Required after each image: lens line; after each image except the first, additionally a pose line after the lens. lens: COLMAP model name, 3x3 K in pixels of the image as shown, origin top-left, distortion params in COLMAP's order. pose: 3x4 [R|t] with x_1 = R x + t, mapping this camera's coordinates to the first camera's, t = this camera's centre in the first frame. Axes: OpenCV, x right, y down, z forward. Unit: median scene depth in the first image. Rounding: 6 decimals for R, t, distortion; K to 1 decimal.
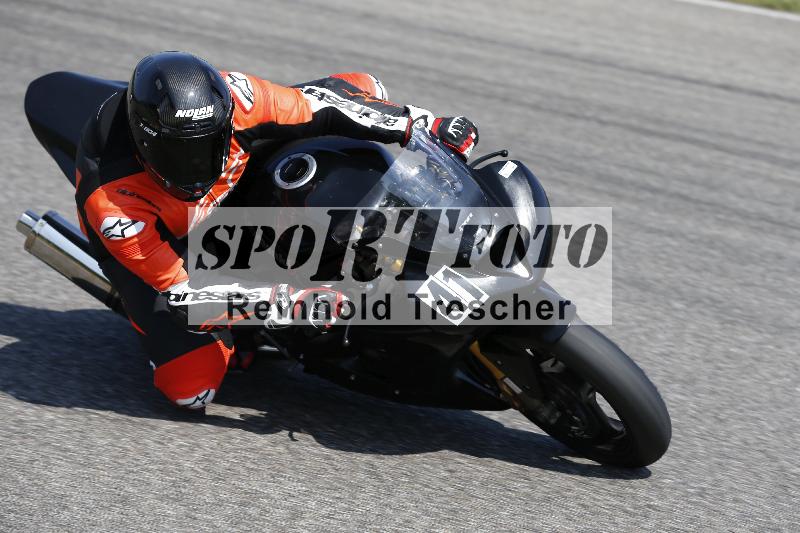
lens RADIAL K [[4628.7, 0, 419.5], [0, 4628.7, 256.4], [0, 0, 1]] dist [2.723744, 0.000000]
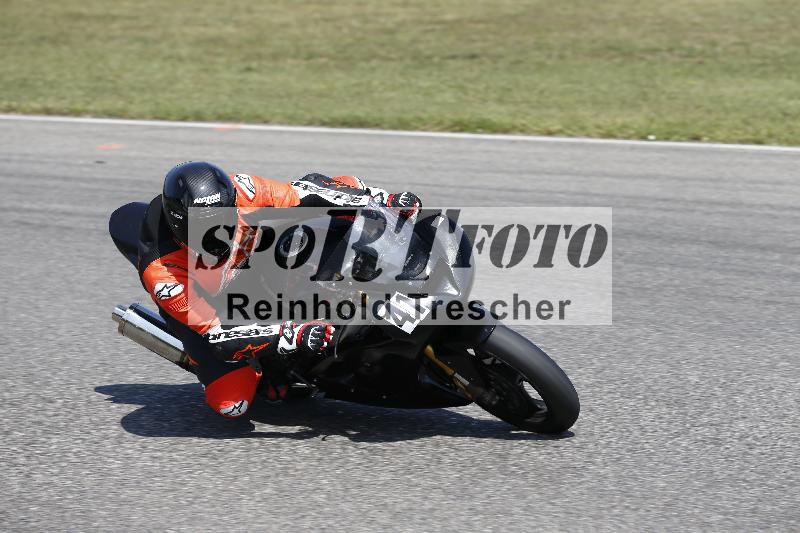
lens RADIAL K [[4628.7, 0, 397.7], [0, 4628.7, 272.0], [0, 0, 1]] dist [2.723744, 0.000000]
pose [[0.993617, -0.099712, -0.052745, 0.077217], [0.096656, 0.993649, -0.057617, 0.073842], [0.058155, 0.052151, 0.996944, -0.384767]]
